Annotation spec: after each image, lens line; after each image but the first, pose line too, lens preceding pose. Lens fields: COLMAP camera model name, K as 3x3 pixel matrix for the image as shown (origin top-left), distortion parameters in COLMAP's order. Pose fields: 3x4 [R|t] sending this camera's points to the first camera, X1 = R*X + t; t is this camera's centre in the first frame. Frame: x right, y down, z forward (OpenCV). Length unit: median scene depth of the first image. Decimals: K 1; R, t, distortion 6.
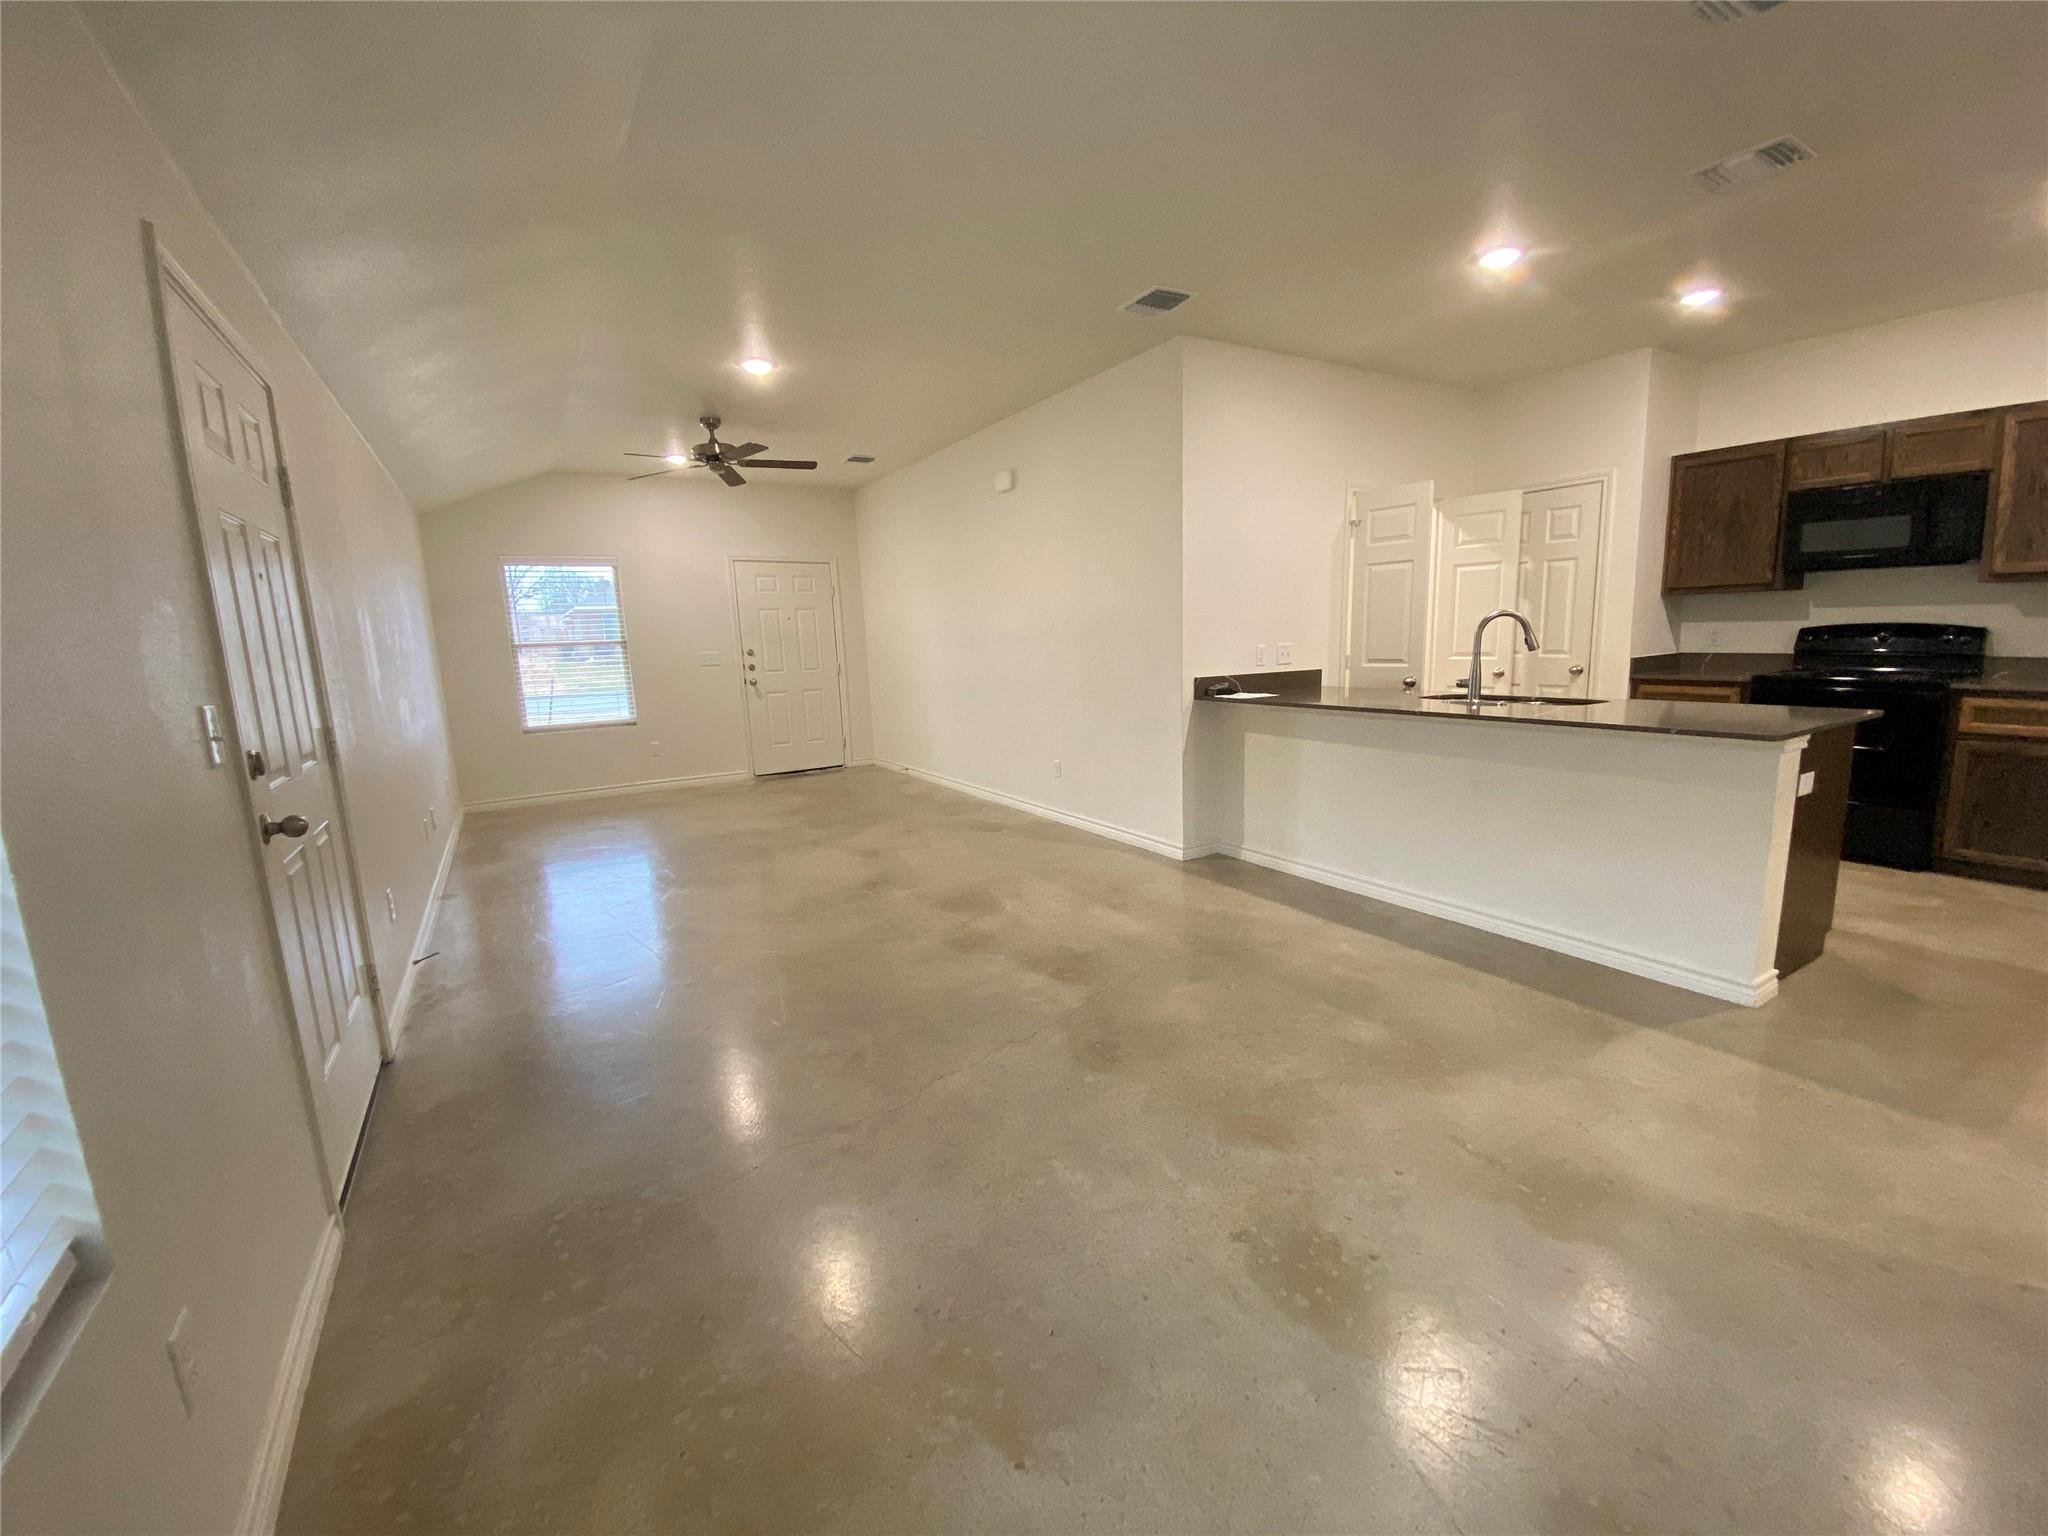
lens RADIAL K [[827.4, 0, 1029.3], [0, 827.4, 771.8], [0, 0, 1]] dist [0.013947, -0.016487]
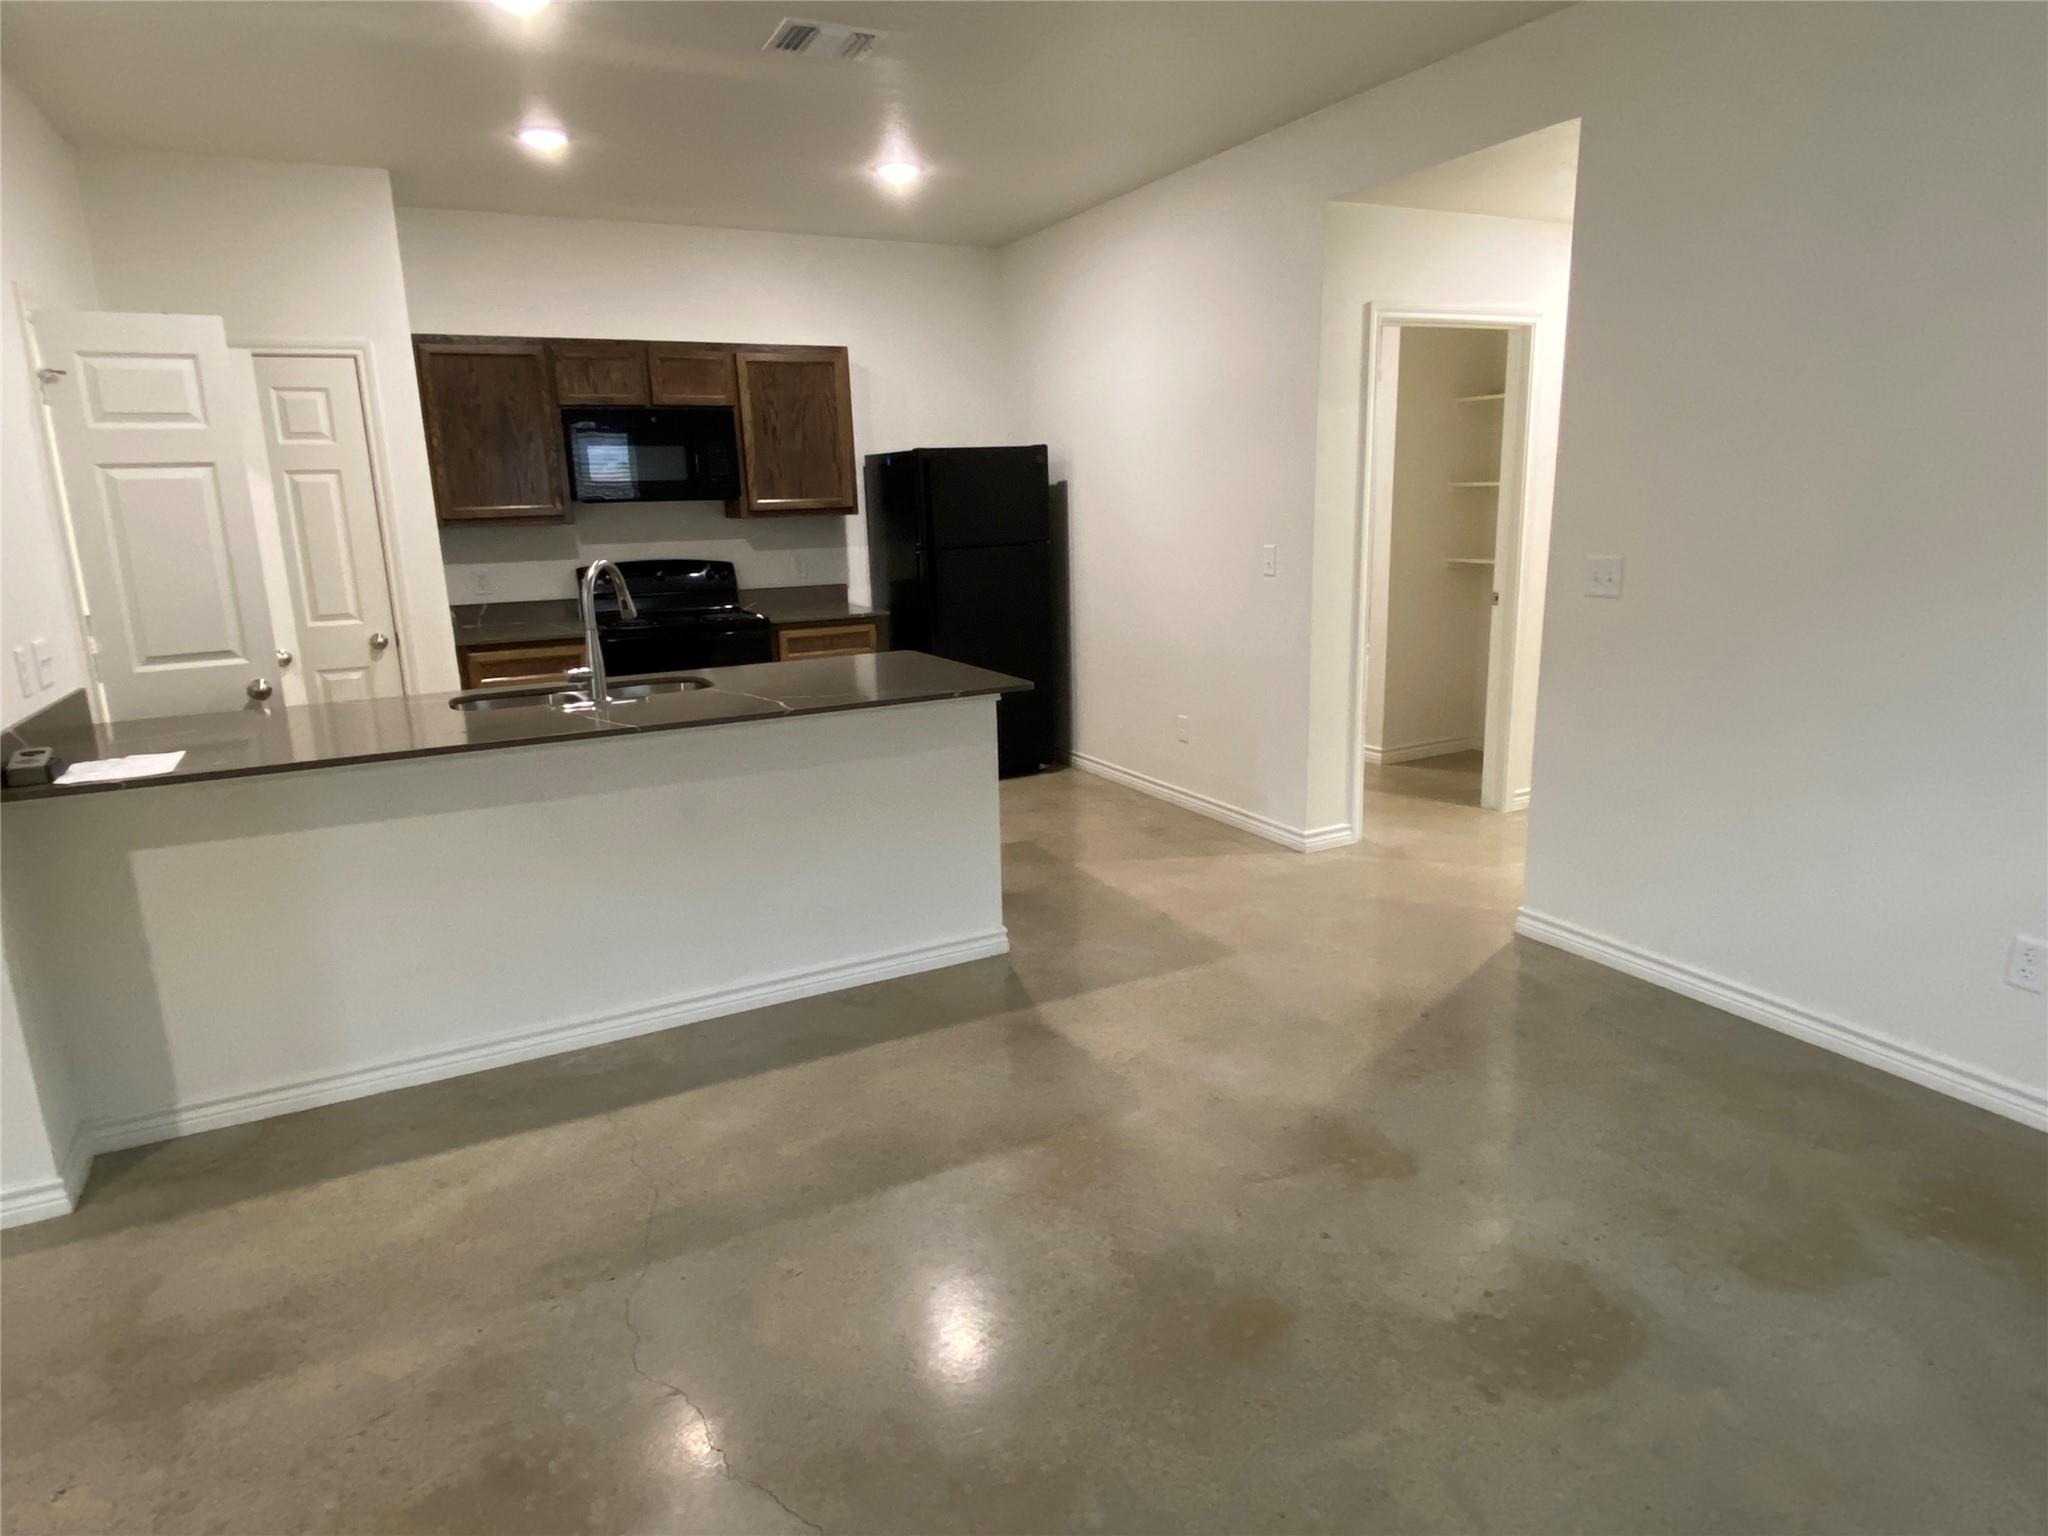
lens RADIAL K [[1172.4, 0, 1034.1], [0, 1172.4, 778.6], [0, 0, 1]] dist [0.019862, -0.017149]
pose [[0.074993, -0.206599, 0.975547, -0.289117], [0.192073, 0.962976, 0.189172, -0.111438], [-0.978511, 0.173190, 0.111898, 0.471671]]
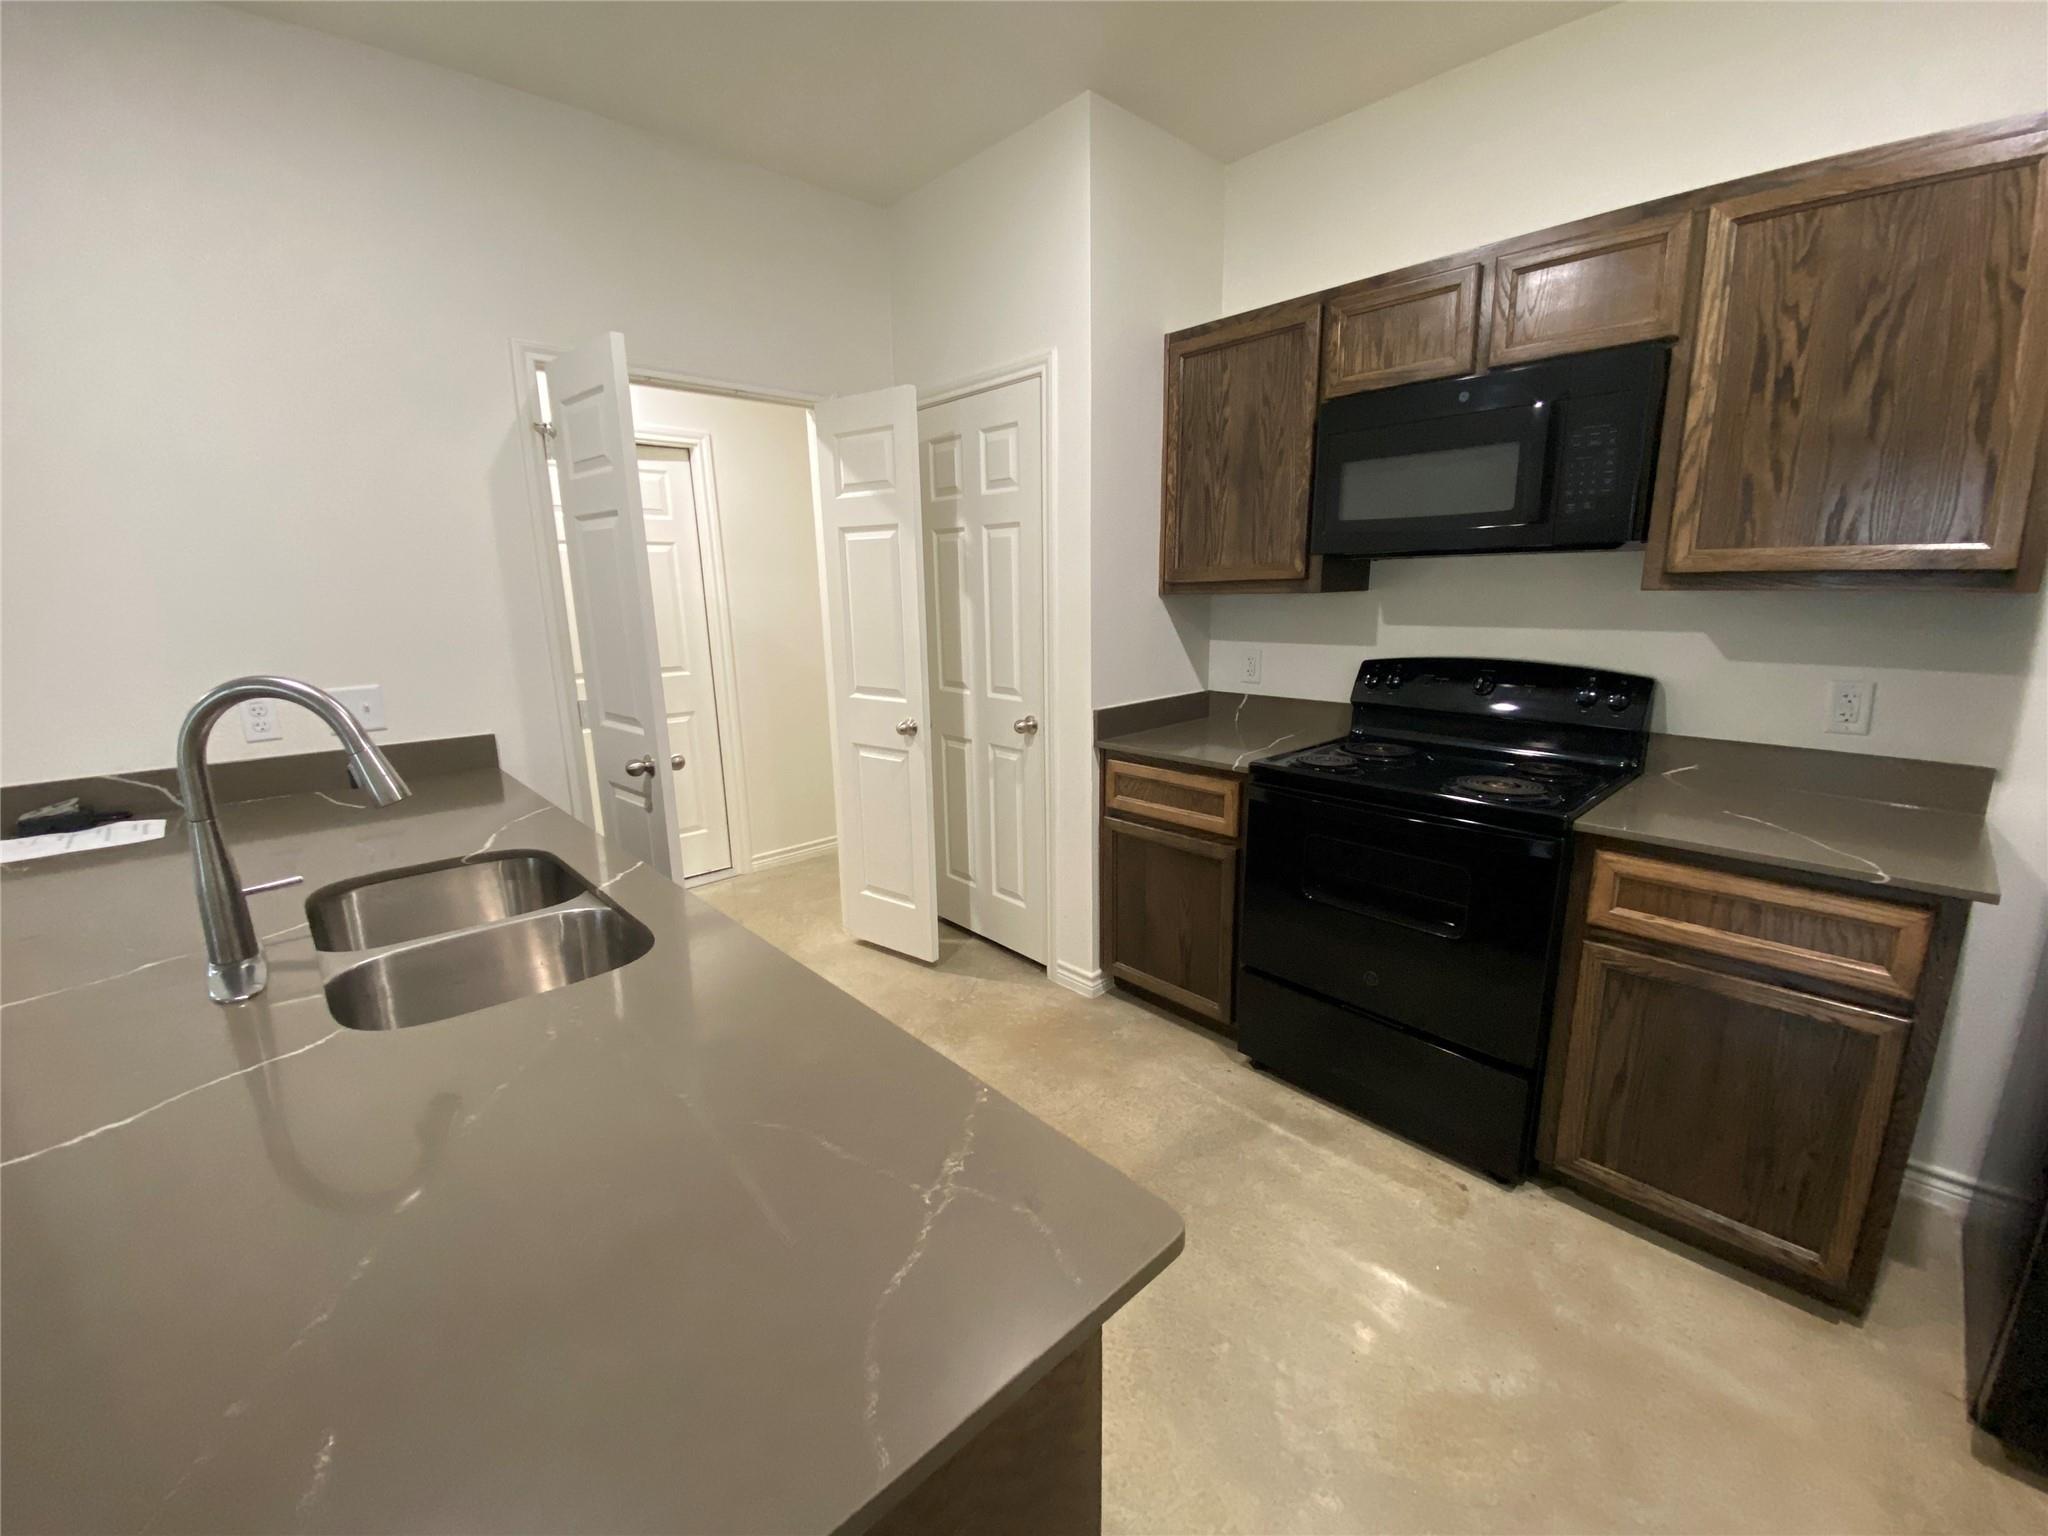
lens RADIAL K [[827.4, 0, 1020.6], [0, 827.4, 772.9], [0, 0, 1]] dist [0.013947, -0.016487]
pose [[0.980144, -0.022239, 0.197036, 0.639742], [0.012725, 0.998697, 0.049417, -0.139419], [-0.197879, -0.045929, 0.979150, 0.534008]]
